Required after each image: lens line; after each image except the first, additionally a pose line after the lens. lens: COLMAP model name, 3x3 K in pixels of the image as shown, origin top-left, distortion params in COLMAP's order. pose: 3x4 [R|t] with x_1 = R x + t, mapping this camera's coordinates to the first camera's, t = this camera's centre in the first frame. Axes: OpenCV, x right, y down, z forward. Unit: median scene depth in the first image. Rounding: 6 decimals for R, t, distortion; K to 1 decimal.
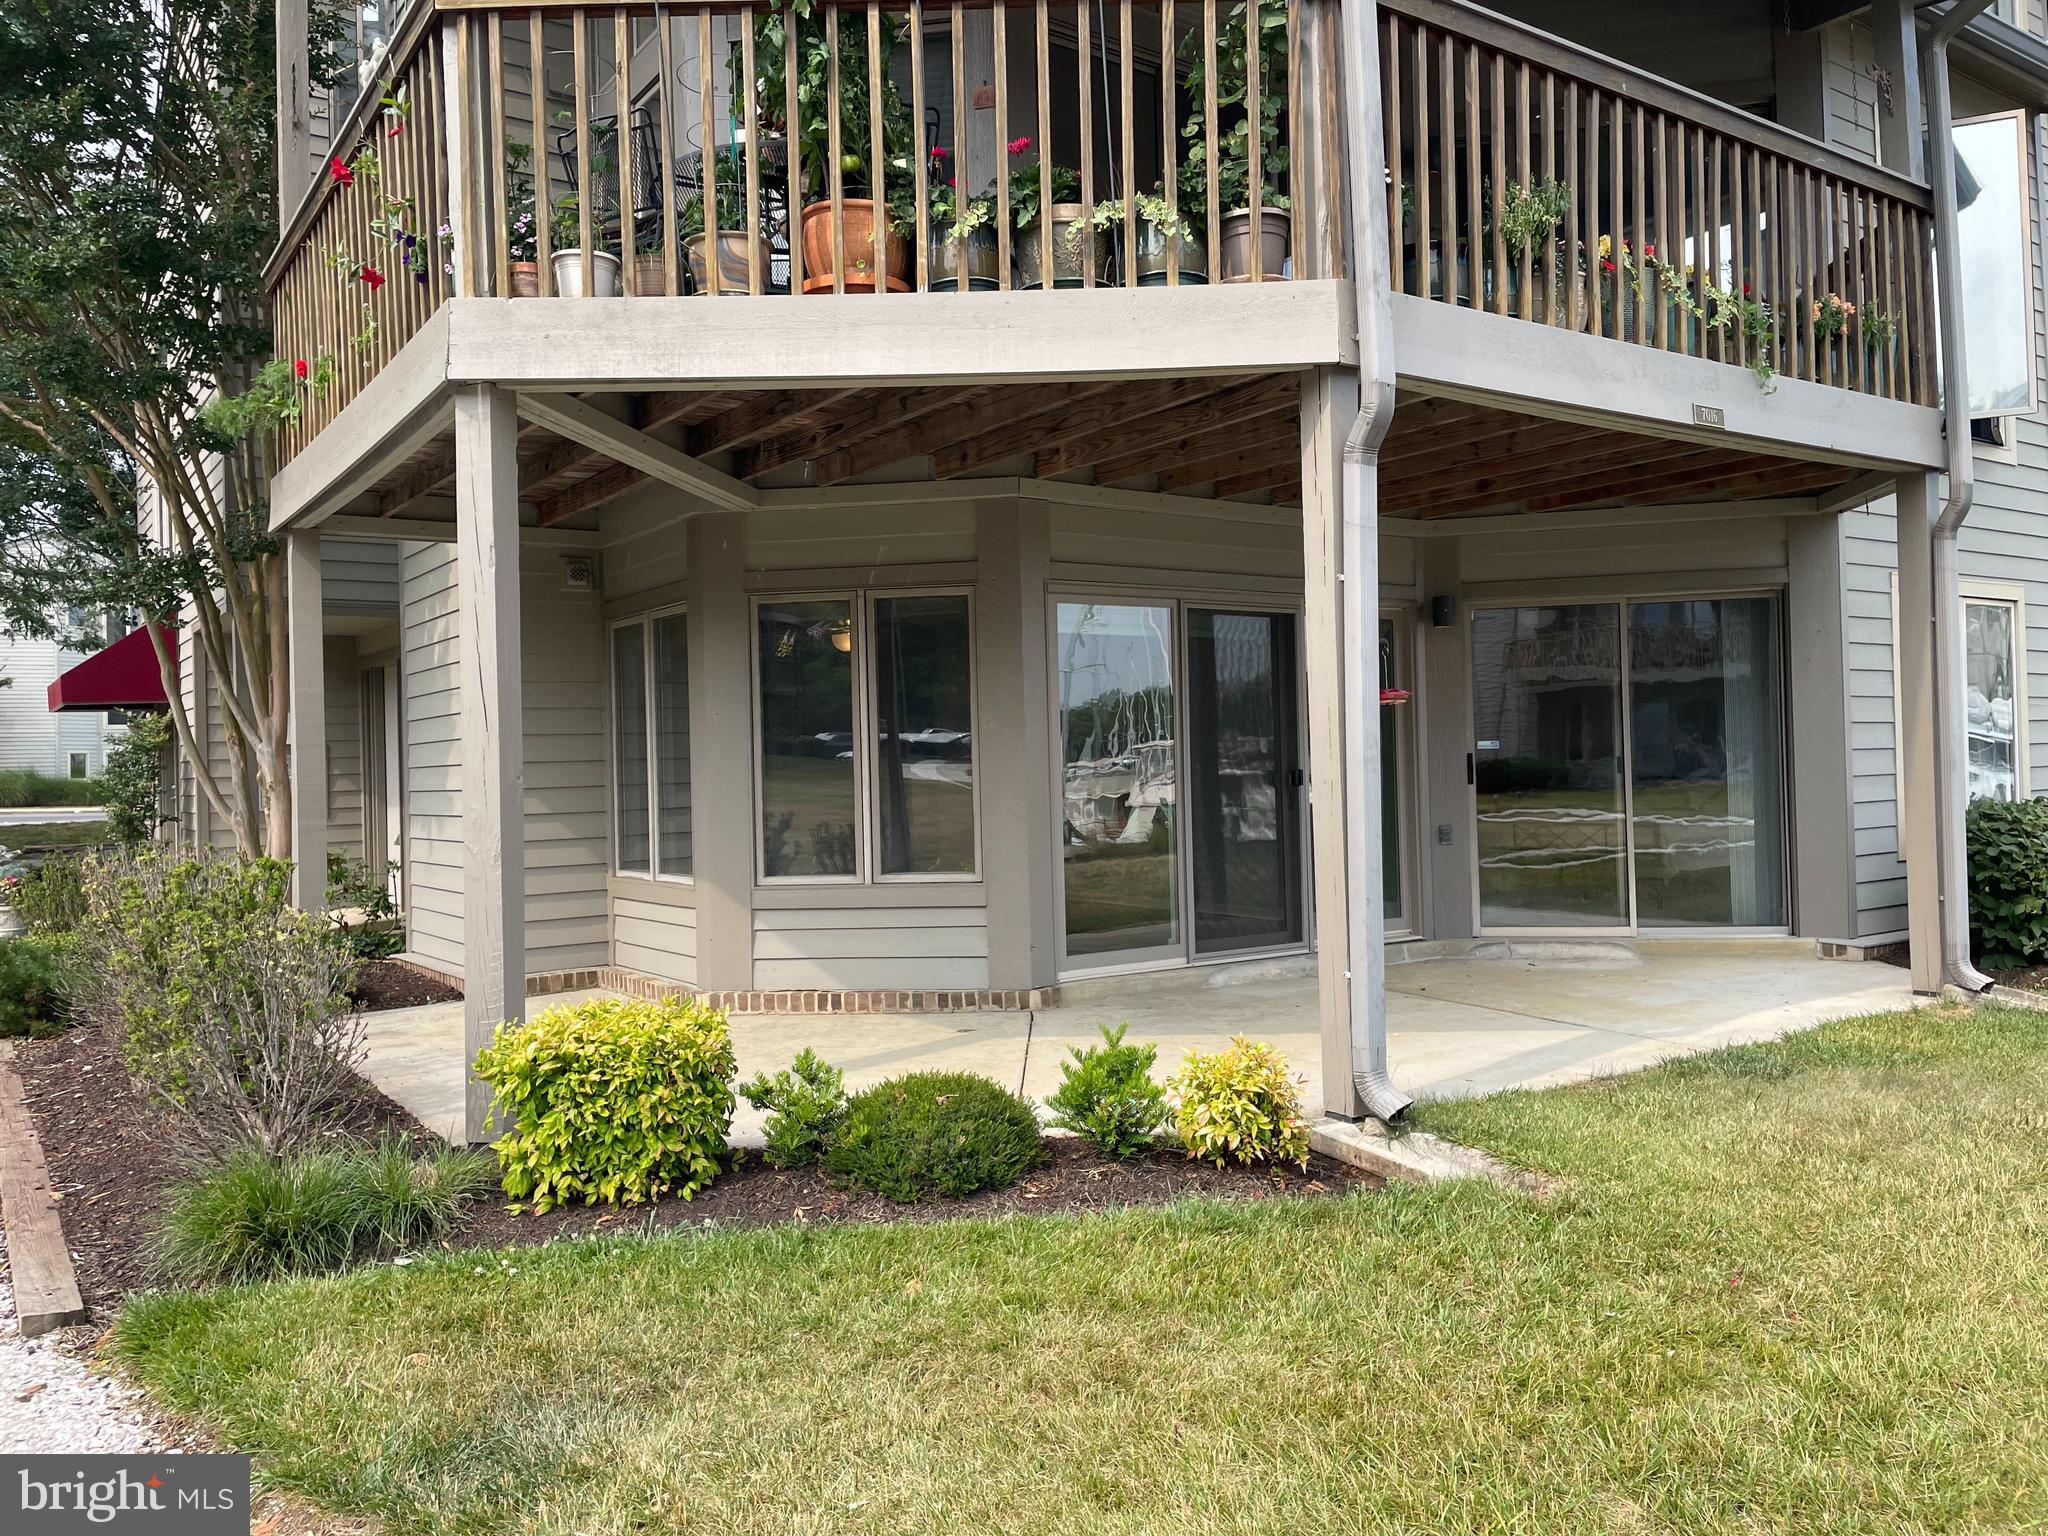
lens RADIAL K [[1549.9, 0, 1038.7], [0, 1549.9, 757.5], [0, 0, 1]] dist [0.110583, -0.136419]
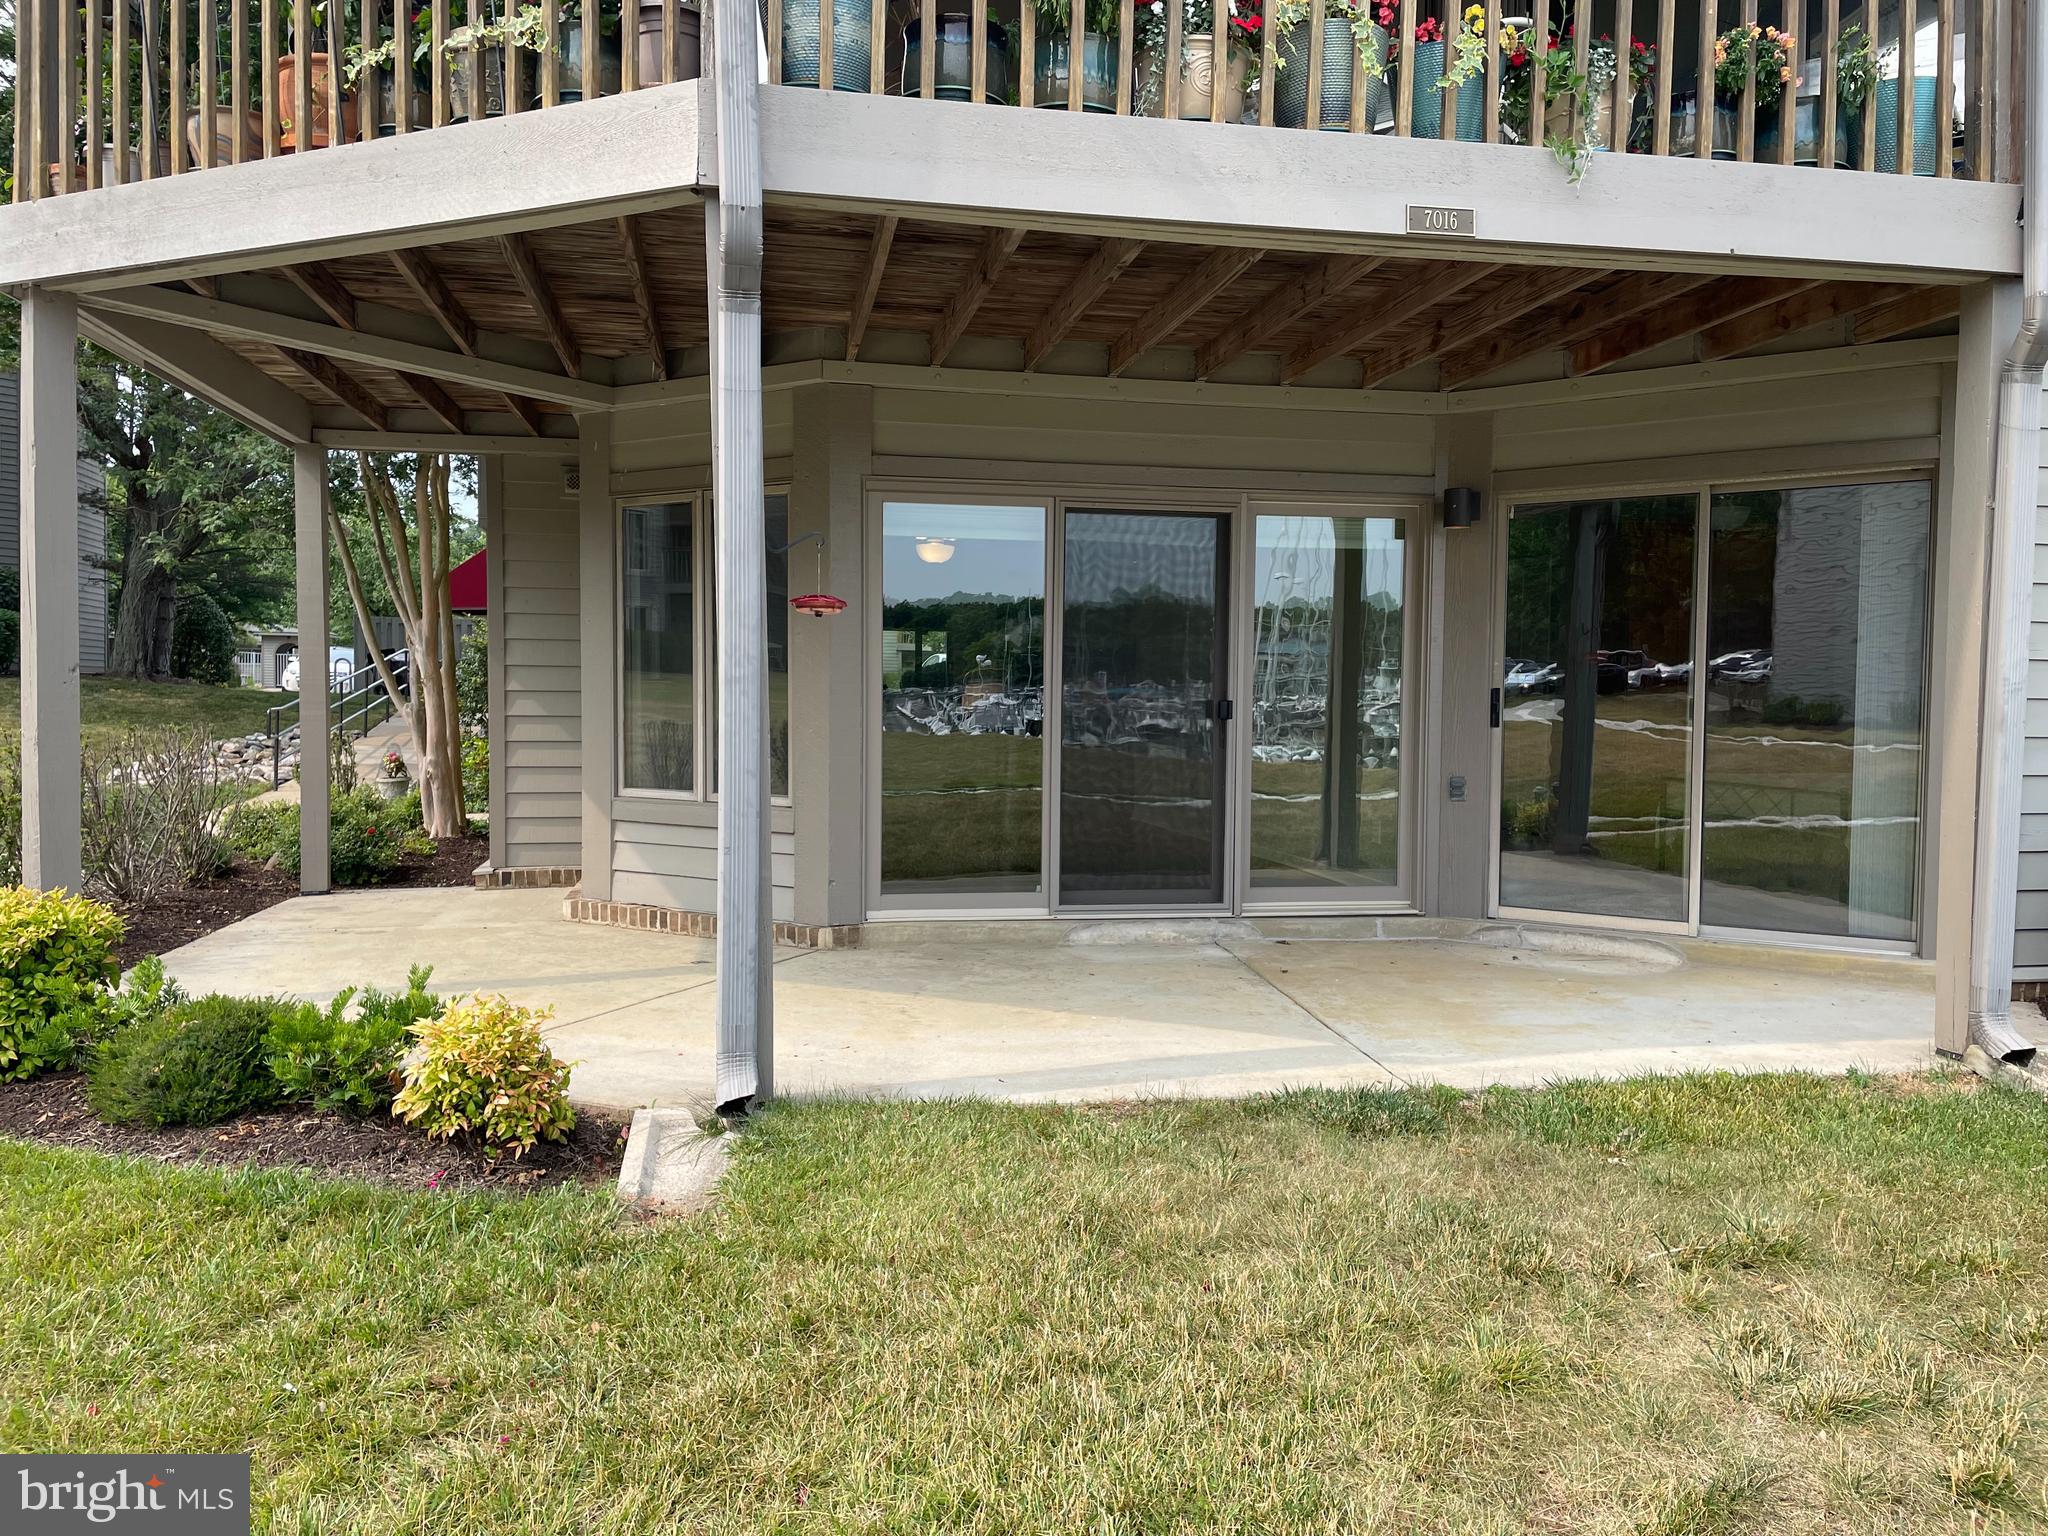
lens RADIAL K [[1549.9, 0, 1038.7], [0, 1549.9, 757.5], [0, 0, 1]] dist [0.110583, -0.136419]
pose [[0.909212, 0.051307, -0.413159, 0.468528], [-0.031461, 0.998007, 0.054701, -0.004191], [0.415142, -0.036737, 0.909015, 0.214138]]
